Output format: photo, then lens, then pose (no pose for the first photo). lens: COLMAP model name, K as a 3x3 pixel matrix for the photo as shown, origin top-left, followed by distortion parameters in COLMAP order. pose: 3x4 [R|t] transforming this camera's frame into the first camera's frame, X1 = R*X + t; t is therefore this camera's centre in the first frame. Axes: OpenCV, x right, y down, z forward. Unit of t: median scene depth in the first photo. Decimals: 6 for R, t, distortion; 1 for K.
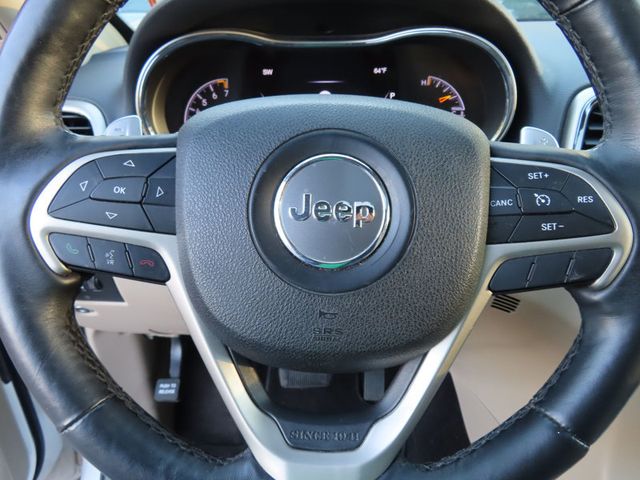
lens RADIAL K [[442.4, 0, 320.0], [0, 442.4, 240.0], [0, 0, 1]] dist [-0.009981, -0.003380]
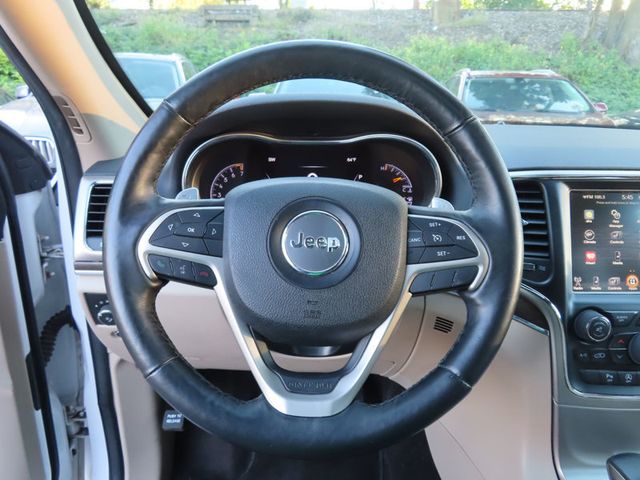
lens RADIAL K [[459.7, 0, 320.0], [0, 459.7, 240.0], [0, 0, 1]] dist [-0.003869, 0.005765]
pose [[0.999629, 0.010010, 0.025344, -0.000355], [-0.005588, 0.985624, -0.168862, 0.216669], [-0.026670, 0.168658, 0.985314, -0.738496]]
